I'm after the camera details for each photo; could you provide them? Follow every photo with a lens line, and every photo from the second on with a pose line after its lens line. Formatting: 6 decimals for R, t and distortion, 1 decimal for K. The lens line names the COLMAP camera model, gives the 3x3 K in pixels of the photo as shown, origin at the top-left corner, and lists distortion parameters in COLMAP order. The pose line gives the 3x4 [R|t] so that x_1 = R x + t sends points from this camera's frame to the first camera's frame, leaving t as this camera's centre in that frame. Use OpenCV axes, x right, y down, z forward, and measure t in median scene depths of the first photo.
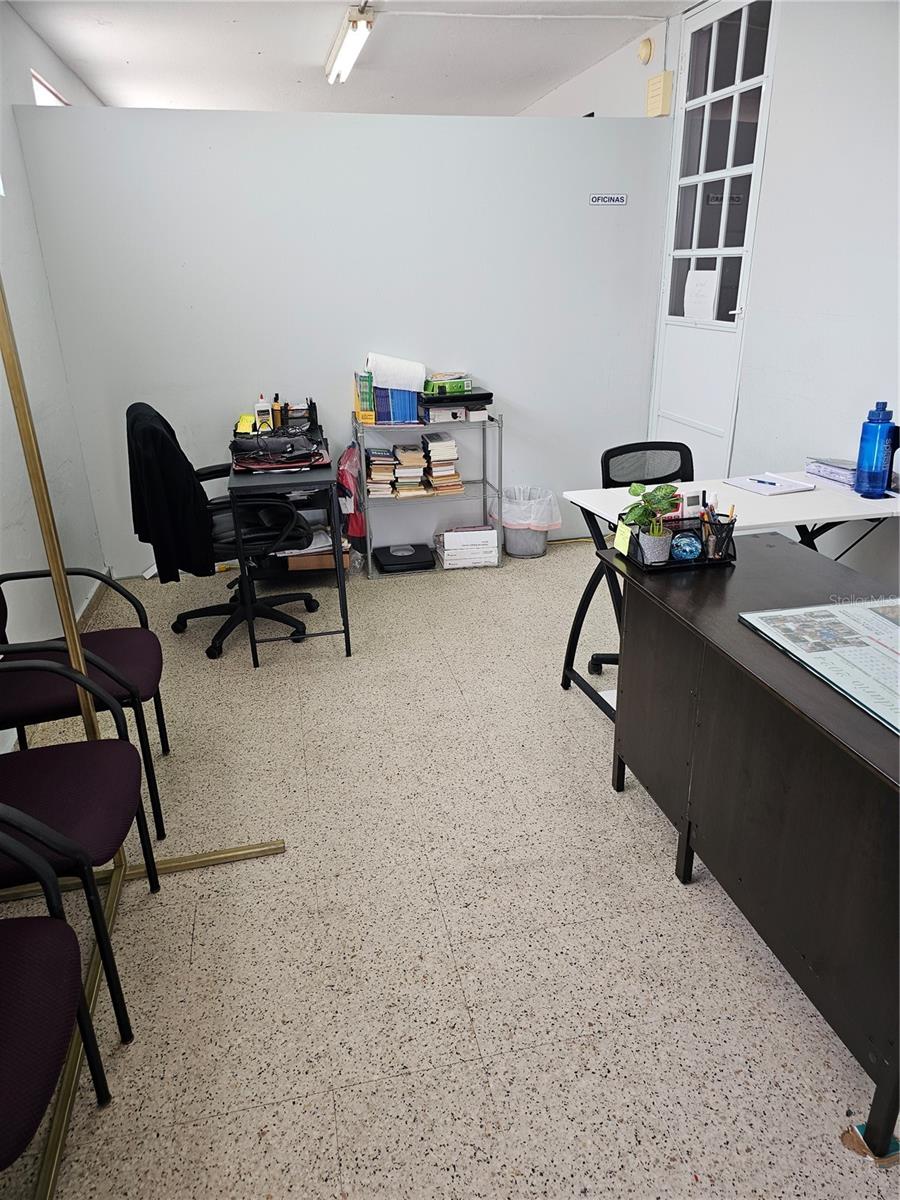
lens RADIAL K [[801.5, 0, 450.9], [0, 801.5, 599.1], [0, 0, 1]] dist [0.008908, -0.001157]
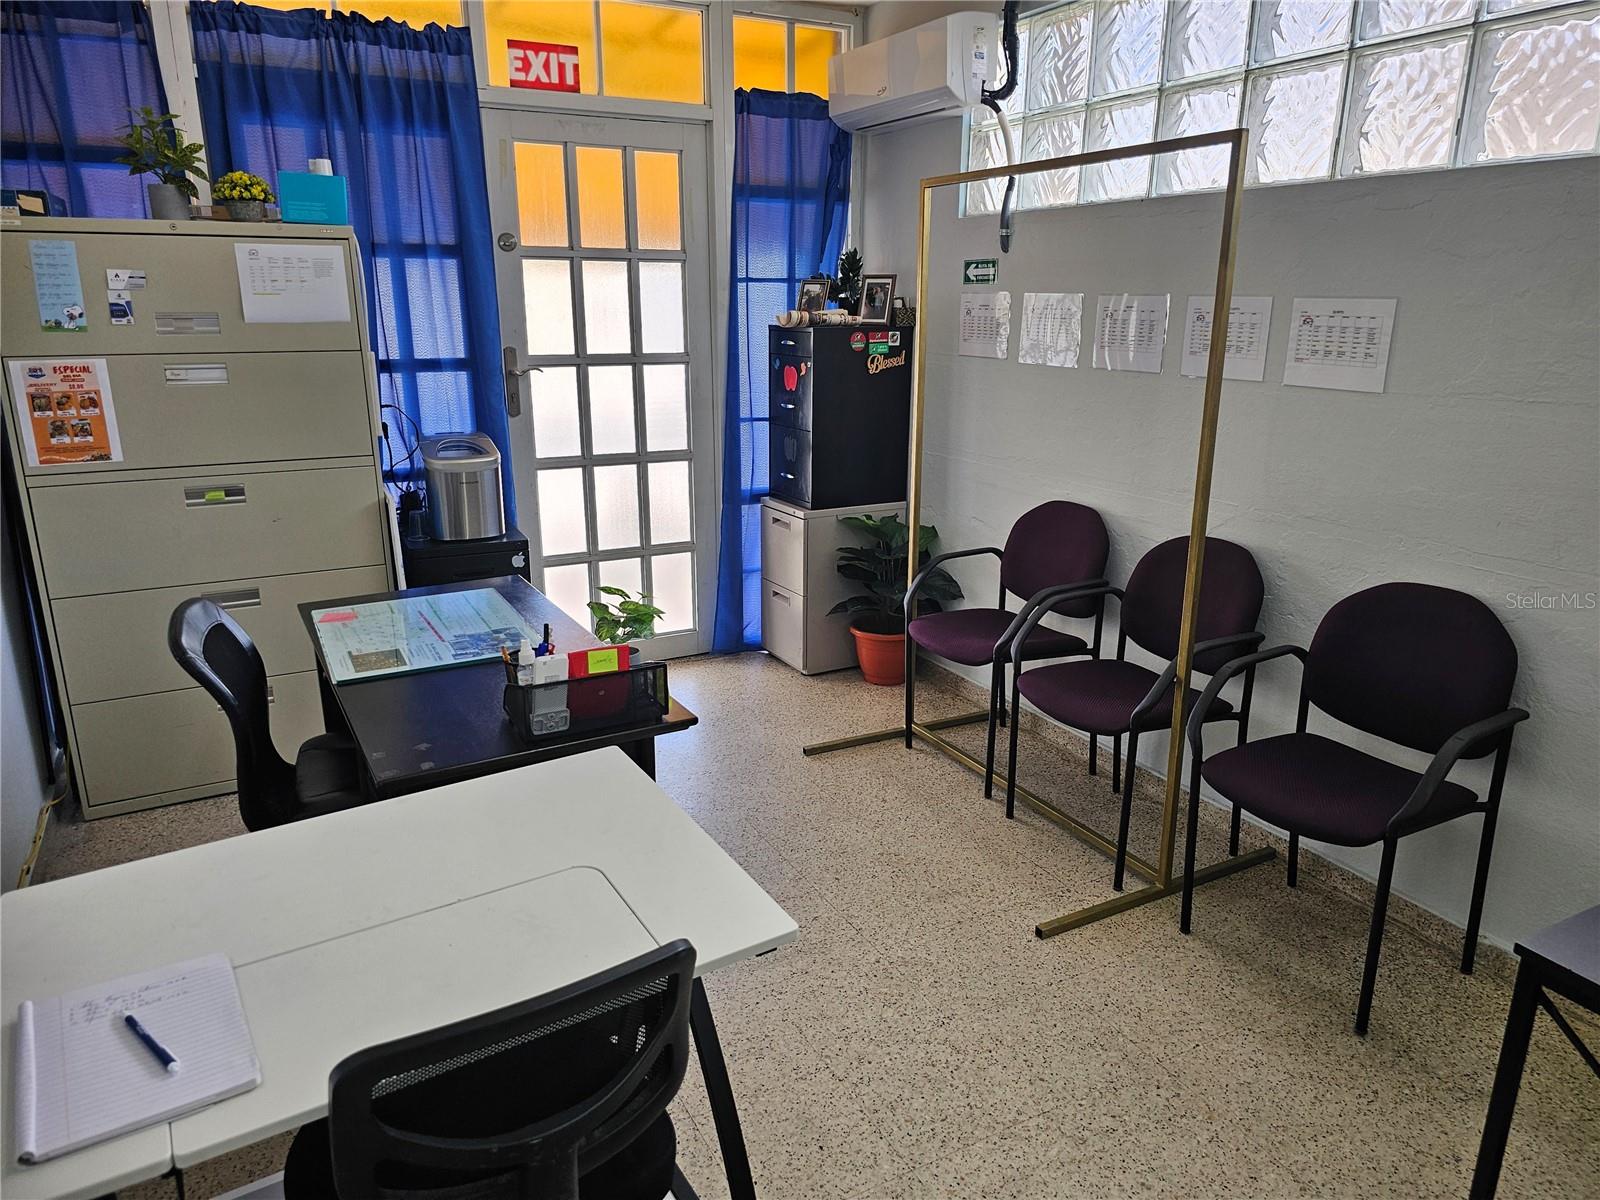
lens RADIAL K [[1068.7, 0, 801.0], [0, 1068.7, 601.1], [0, 0, 1]] dist [0.008908, -0.001157]
pose [[-0.964129, 0.083423, -0.251982, 0.396920], [-0.090218, 0.789818, 0.606670, -0.861485], [0.249630, 0.607641, -0.753961, 2.060694]]
